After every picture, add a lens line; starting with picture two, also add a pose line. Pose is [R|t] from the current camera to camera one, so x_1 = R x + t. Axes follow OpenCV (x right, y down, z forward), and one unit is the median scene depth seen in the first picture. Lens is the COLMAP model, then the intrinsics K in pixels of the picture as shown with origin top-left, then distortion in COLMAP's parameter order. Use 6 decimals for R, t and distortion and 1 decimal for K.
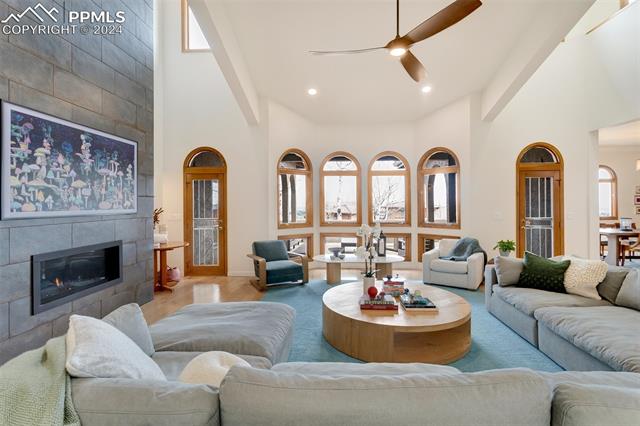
lens RADIAL K [[308.2, 0, 323.8], [0, 308.2, 208.5], [0, 0, 1]] dist [-0.002492, -0.000251]
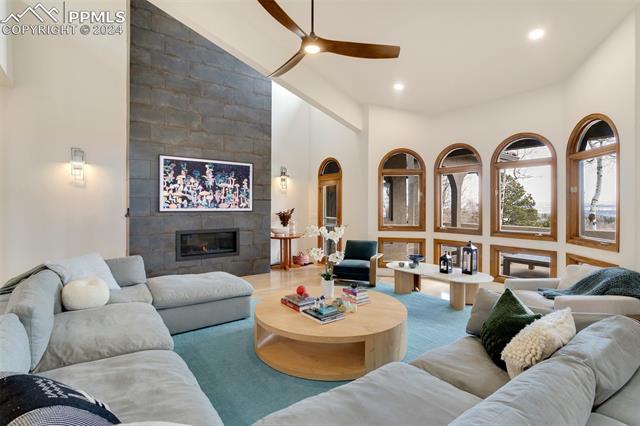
lens RADIAL K [[308.2, 0, 323.8], [0, 308.2, 208.5], [0, 0, 1]] dist [-0.002492, -0.000251]
pose [[0.633966, 0.013589, -0.773241, 0.923588], [-0.017701, 0.999839, 0.003058, -0.009470], [0.773158, 0.011748, 0.634104, 0.387630]]
